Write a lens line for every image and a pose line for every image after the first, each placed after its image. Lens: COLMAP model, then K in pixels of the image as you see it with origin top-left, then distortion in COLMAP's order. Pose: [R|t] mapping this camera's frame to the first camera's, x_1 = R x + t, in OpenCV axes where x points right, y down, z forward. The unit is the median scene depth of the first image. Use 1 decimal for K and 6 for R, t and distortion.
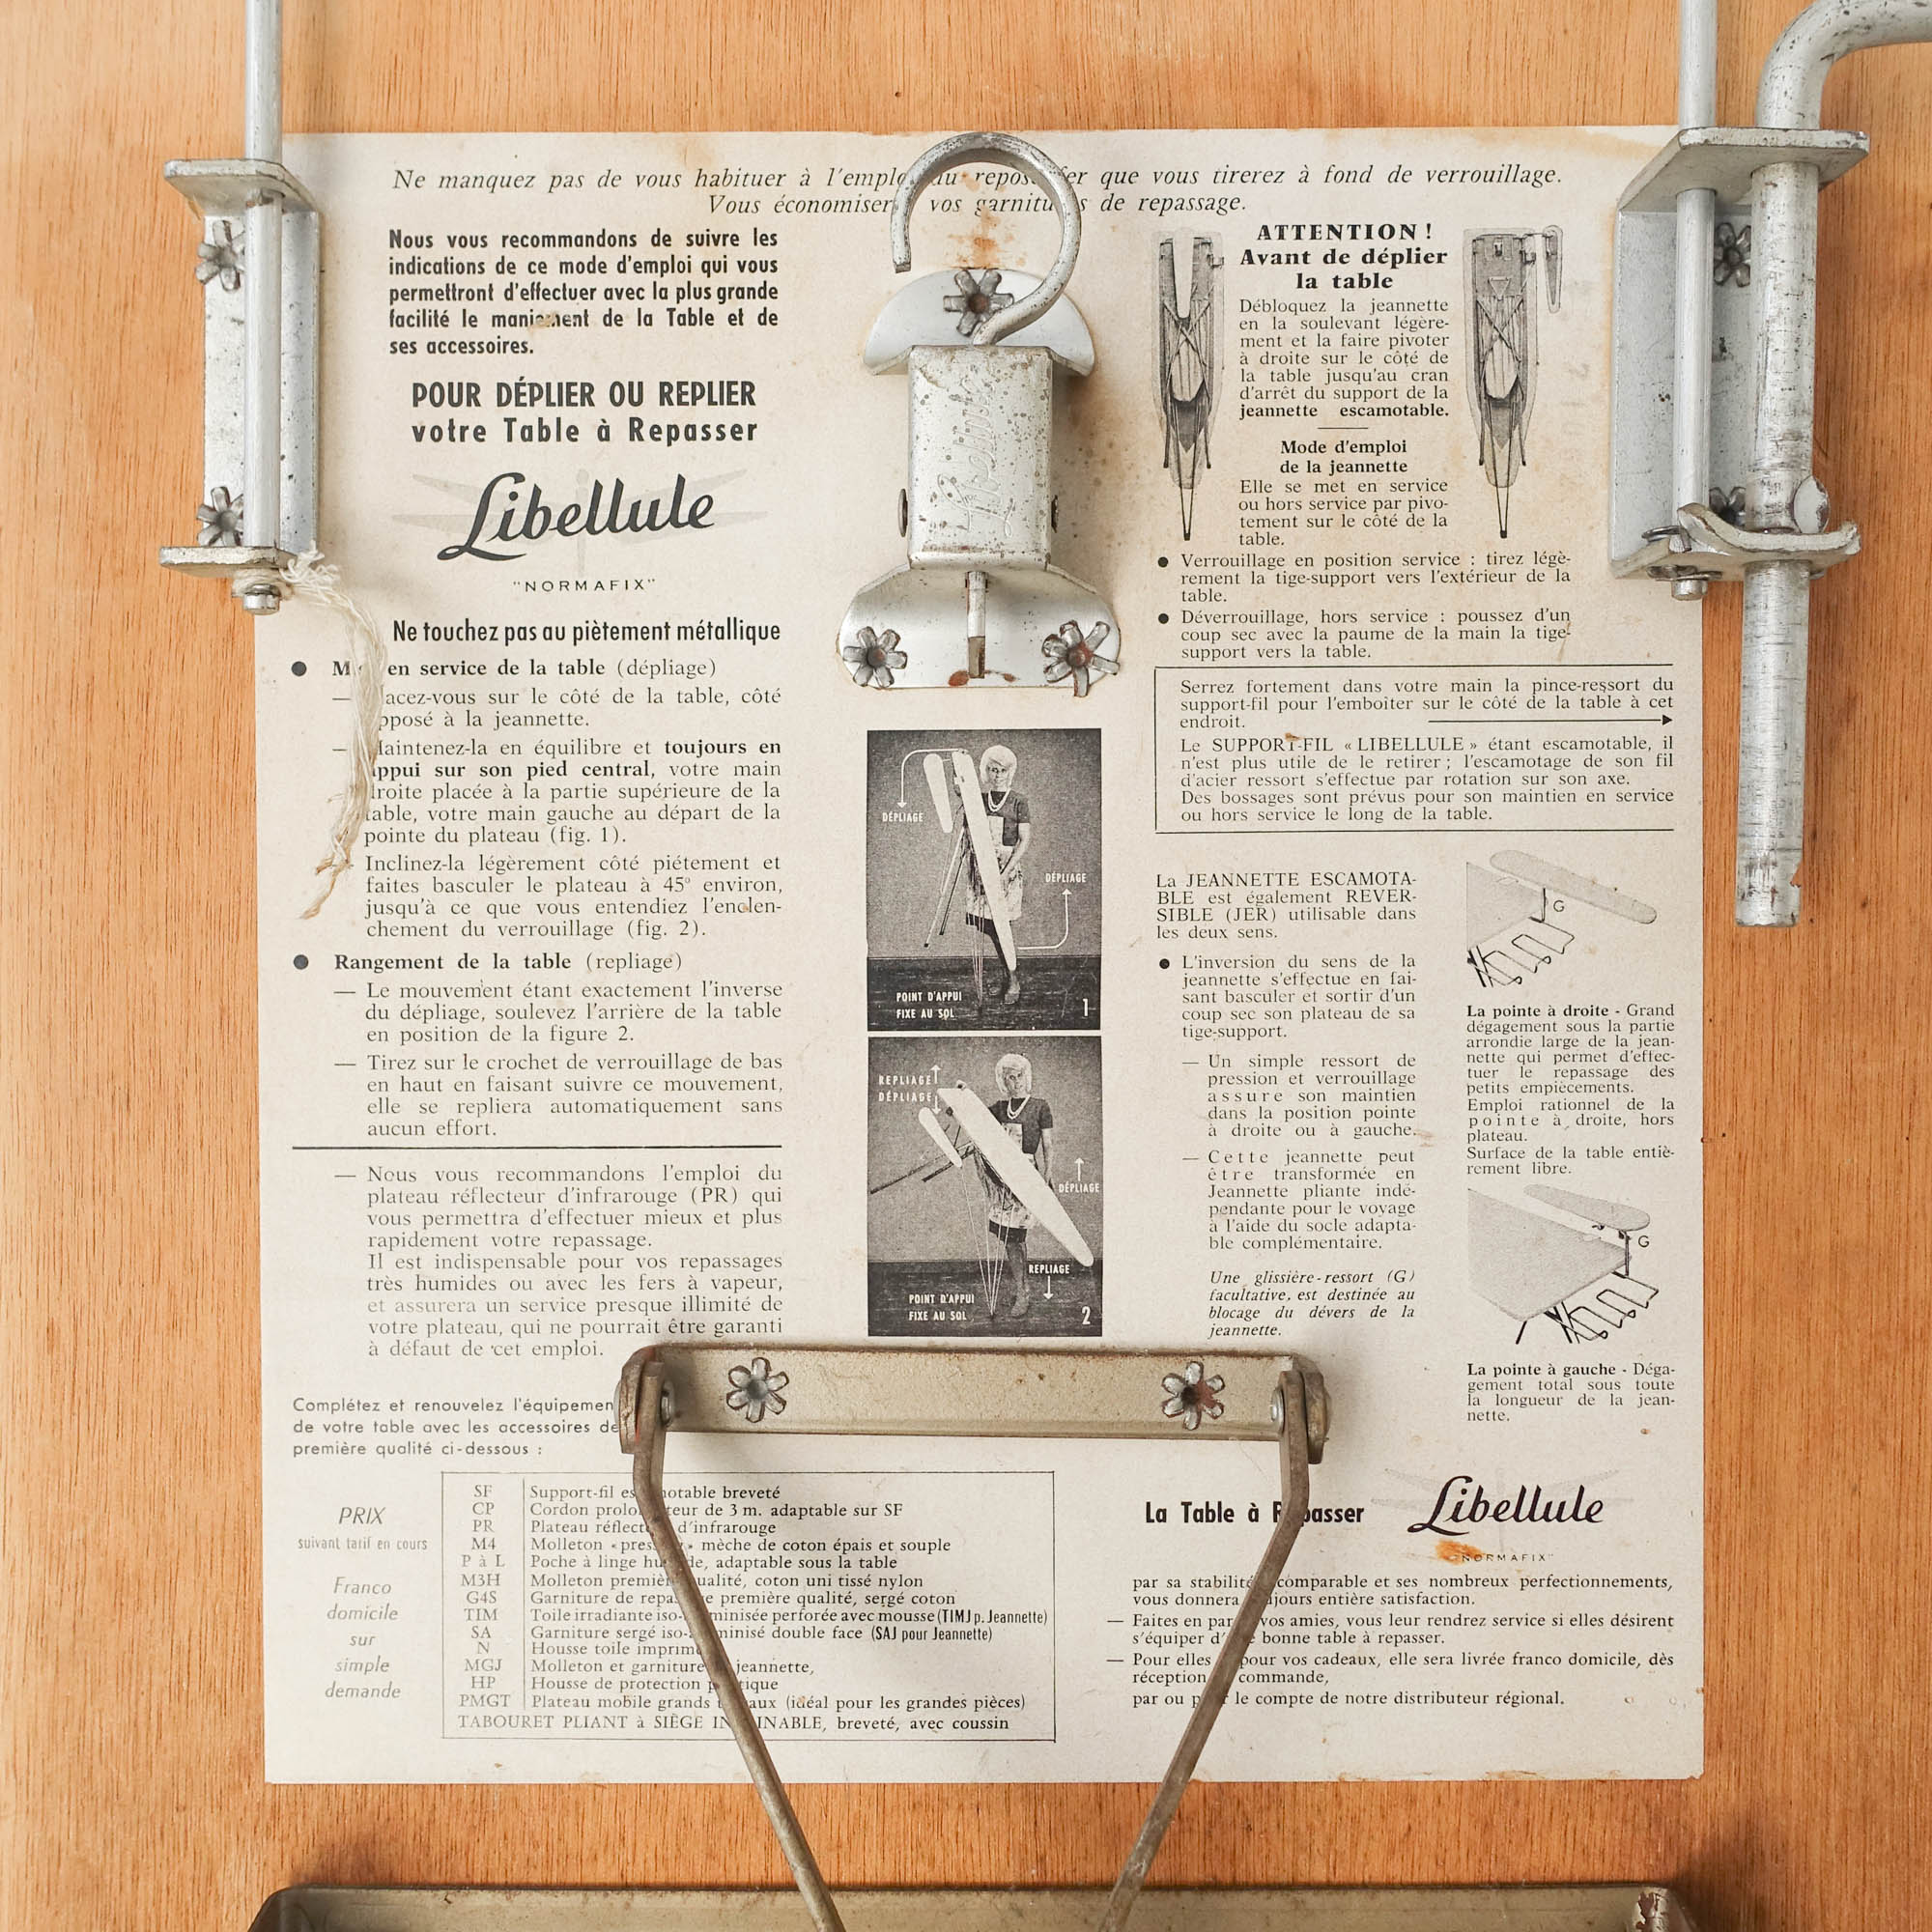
lens RADIAL K [[2212.4, 0, 962.7], [0, 2212.4, 965.4], [0, 0, 1]] dist [0.007062, 0.000000]
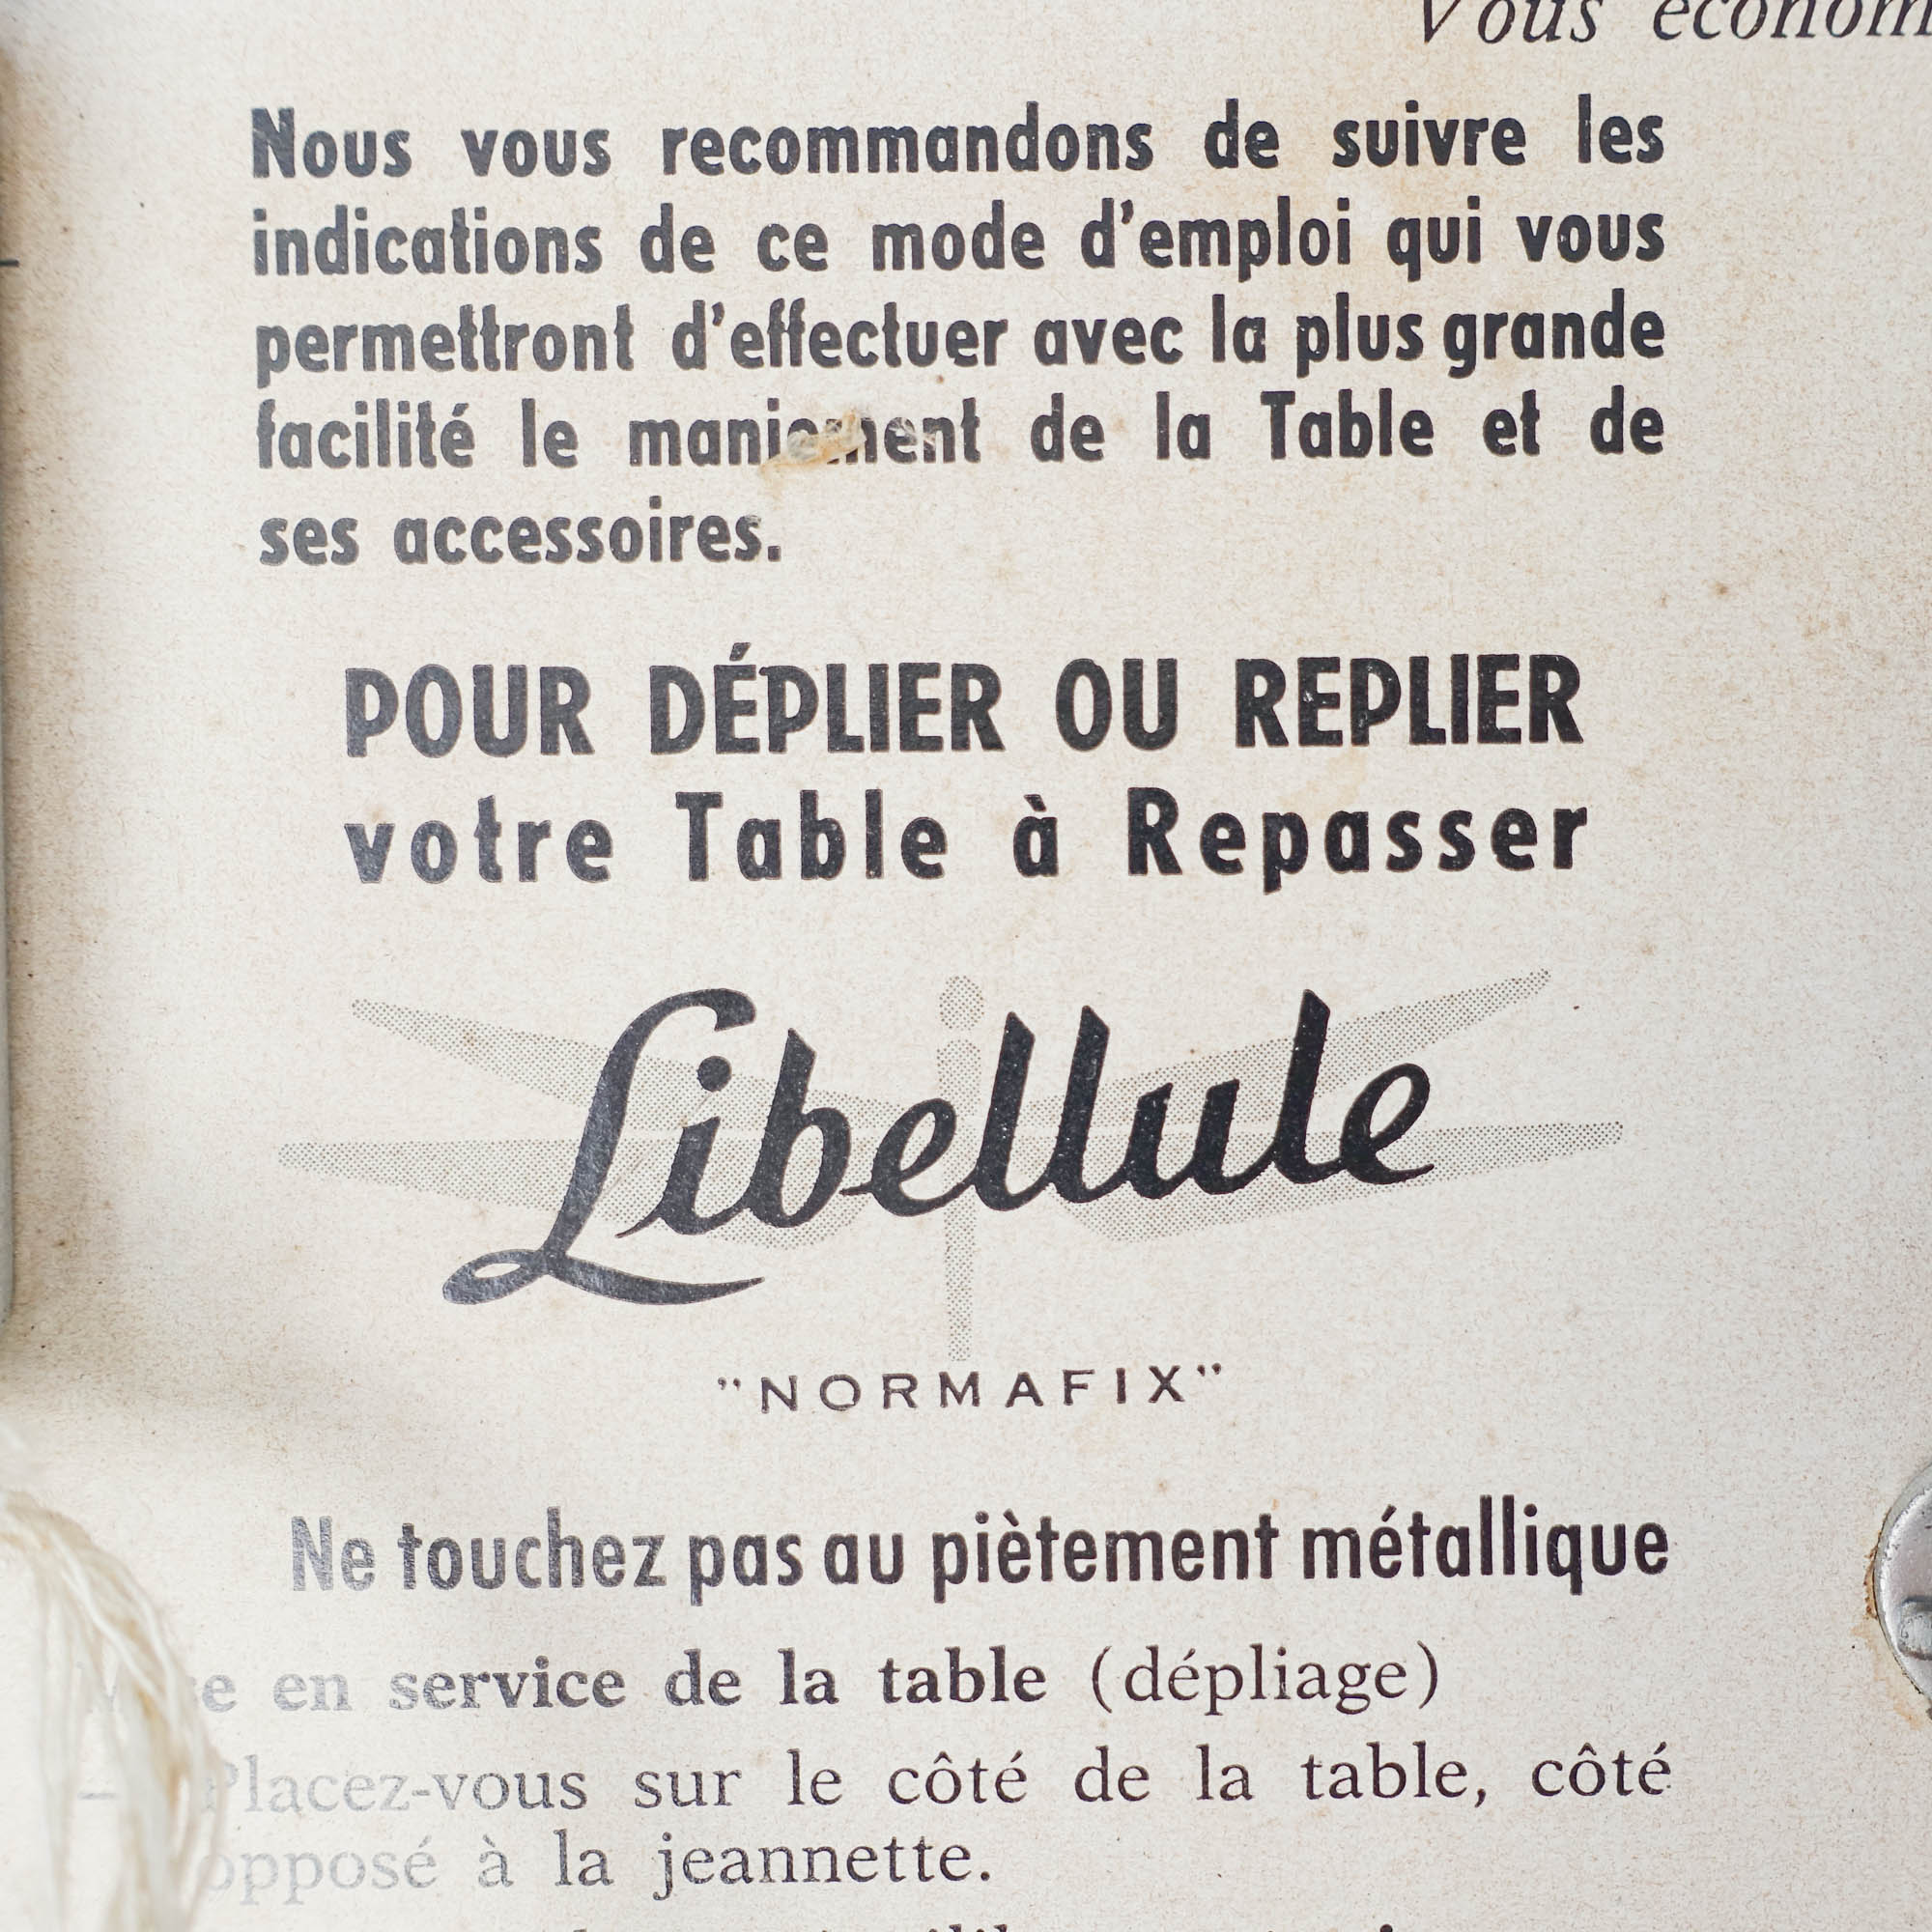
lens RADIAL K [[2212.4, 0, 967.0], [0, 2212.4, 966.6], [0, 0, 1]] dist [0.007062, 0.000000]
pose [[0.999877, -0.009256, 0.012629, -0.174131], [0.008833, 0.999412, 0.033132, -0.233989], [-0.012928, -0.033016, 0.999371, 0.719712]]
